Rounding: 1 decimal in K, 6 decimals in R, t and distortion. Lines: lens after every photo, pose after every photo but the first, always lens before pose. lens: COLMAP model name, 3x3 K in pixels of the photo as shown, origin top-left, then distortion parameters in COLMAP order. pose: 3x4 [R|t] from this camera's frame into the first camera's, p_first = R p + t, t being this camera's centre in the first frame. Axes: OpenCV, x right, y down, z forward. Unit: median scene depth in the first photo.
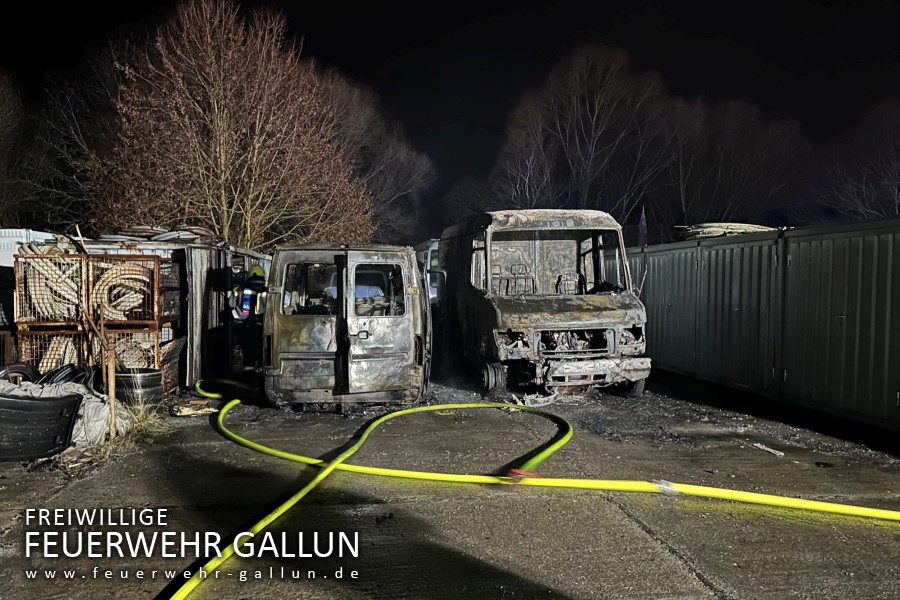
lens RADIAL K [[655.4, 0, 454.8], [0, 655.4, 298.0], [0, 0, 1]] dist [0.071777, -0.117875]
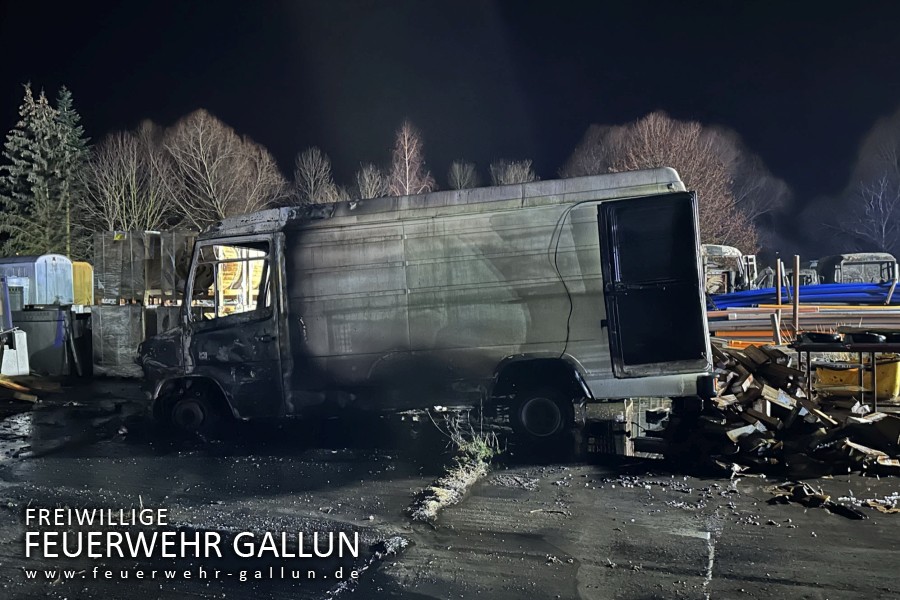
lens RADIAL K [[655.4, 0, 454.8], [0, 655.4, 298.0], [0, 0, 1]] dist [0.071777, -0.117875]
pose [[0.887675, 0.006203, -0.460429, -0.104179], [-0.011026, 0.999909, -0.007787, 0.086424], [0.460339, 0.011989, 0.887662, -2.121725]]
